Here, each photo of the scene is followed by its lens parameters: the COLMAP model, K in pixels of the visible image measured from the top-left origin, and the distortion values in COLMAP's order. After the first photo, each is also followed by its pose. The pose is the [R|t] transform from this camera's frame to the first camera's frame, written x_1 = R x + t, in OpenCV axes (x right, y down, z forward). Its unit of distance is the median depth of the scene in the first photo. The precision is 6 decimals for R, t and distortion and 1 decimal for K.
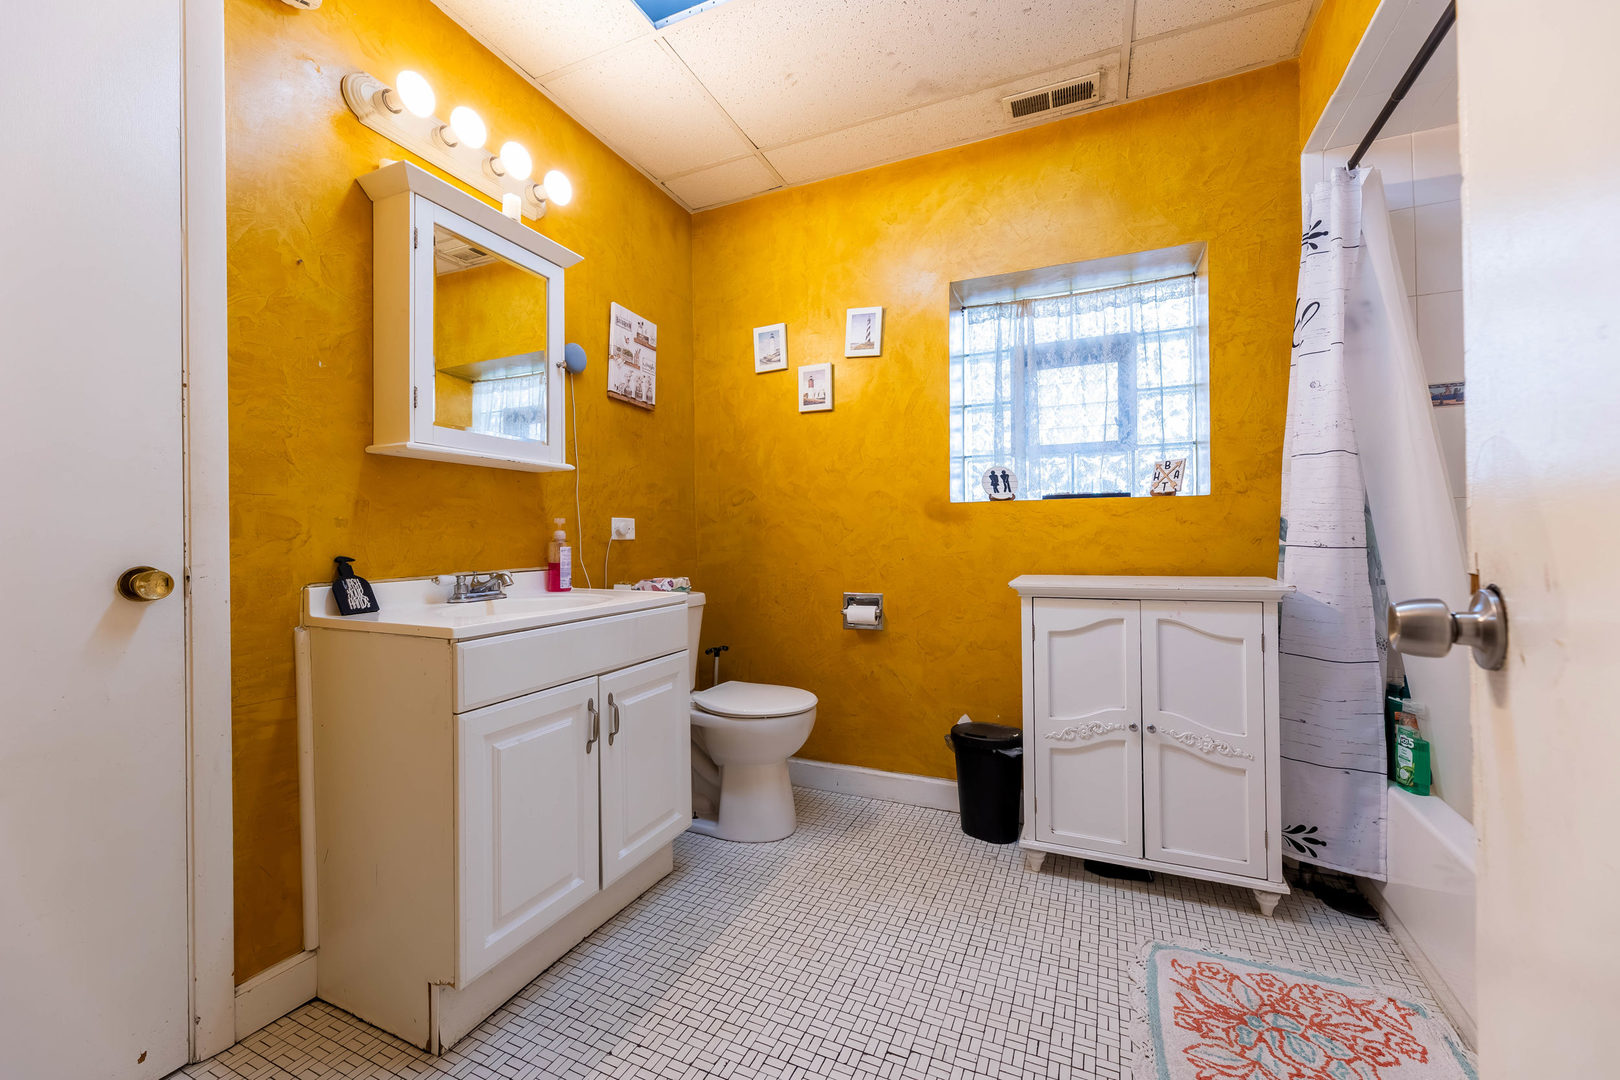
lens RADIAL K [[655.4, 0, 805.8], [0, 655.4, 538.5], [0, 0, 1]] dist [-0.008006, 0.000278]
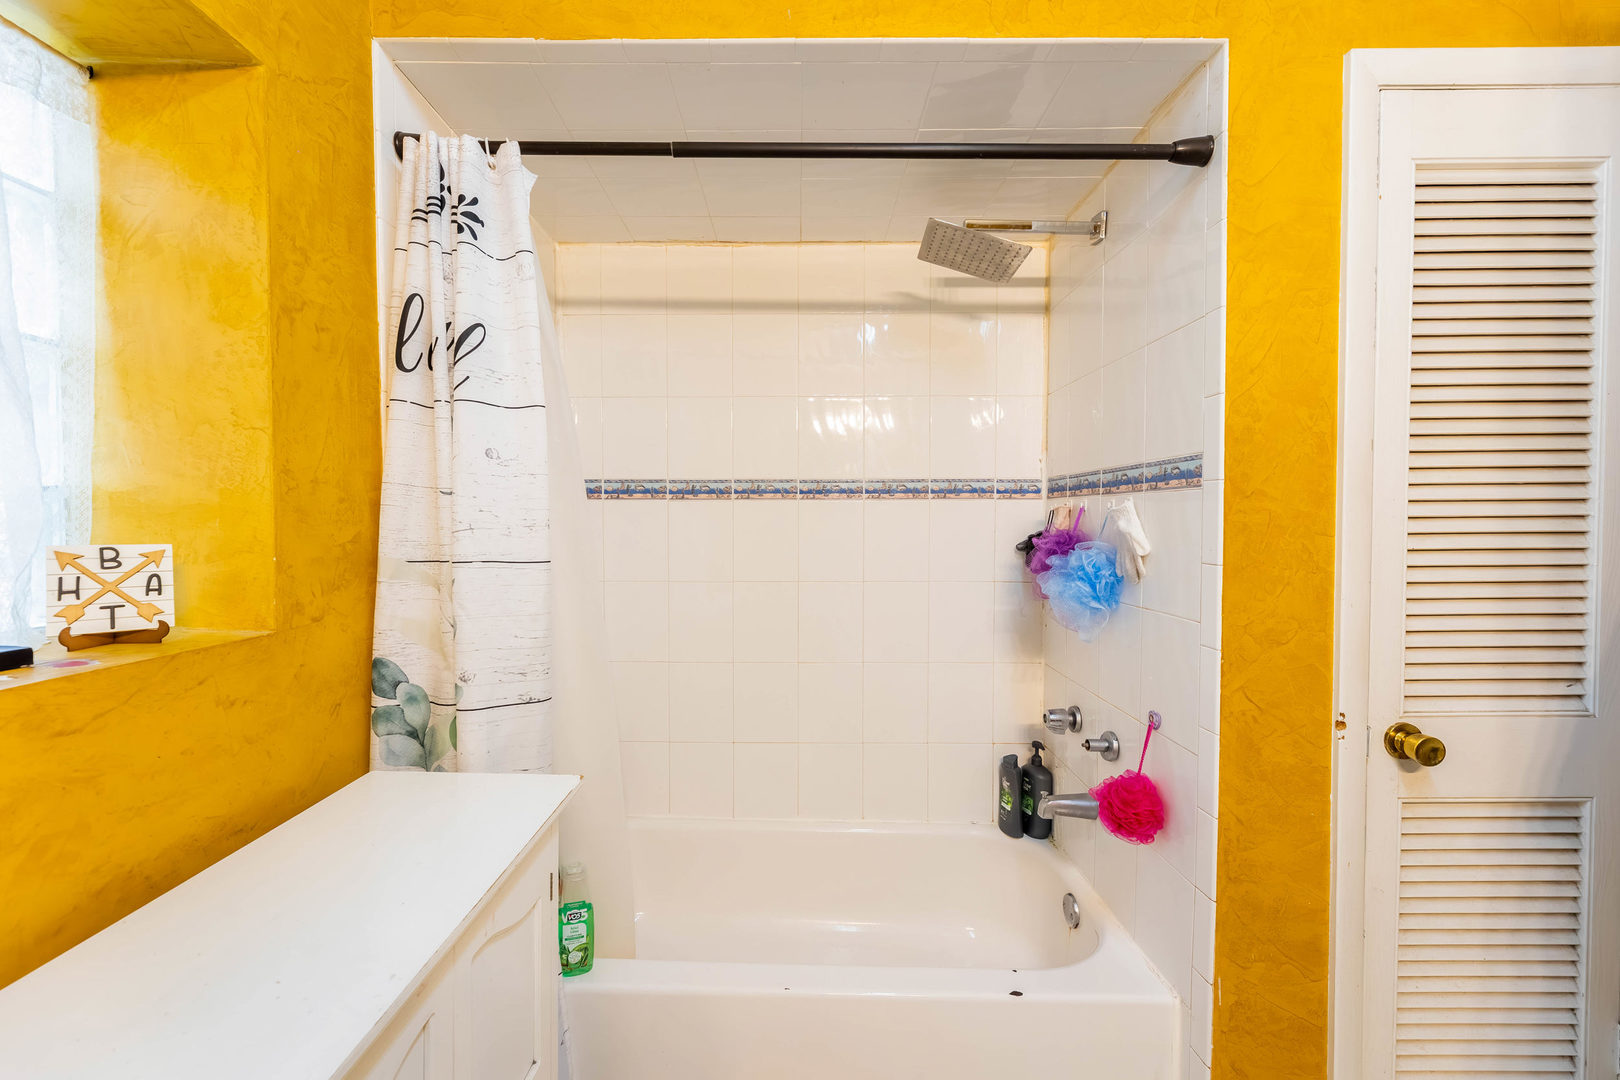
lens RADIAL K [[655.4, 0, 806.4], [0, 655.4, 535.0], [0, 0, 1]] dist [-0.008006, 0.000278]
pose [[-0.409030, -0.014026, 0.912413, 0.052263], [0.000676, 0.999877, 0.015673, -0.142931], [-0.912521, 0.007028, -0.408970, 0.854991]]
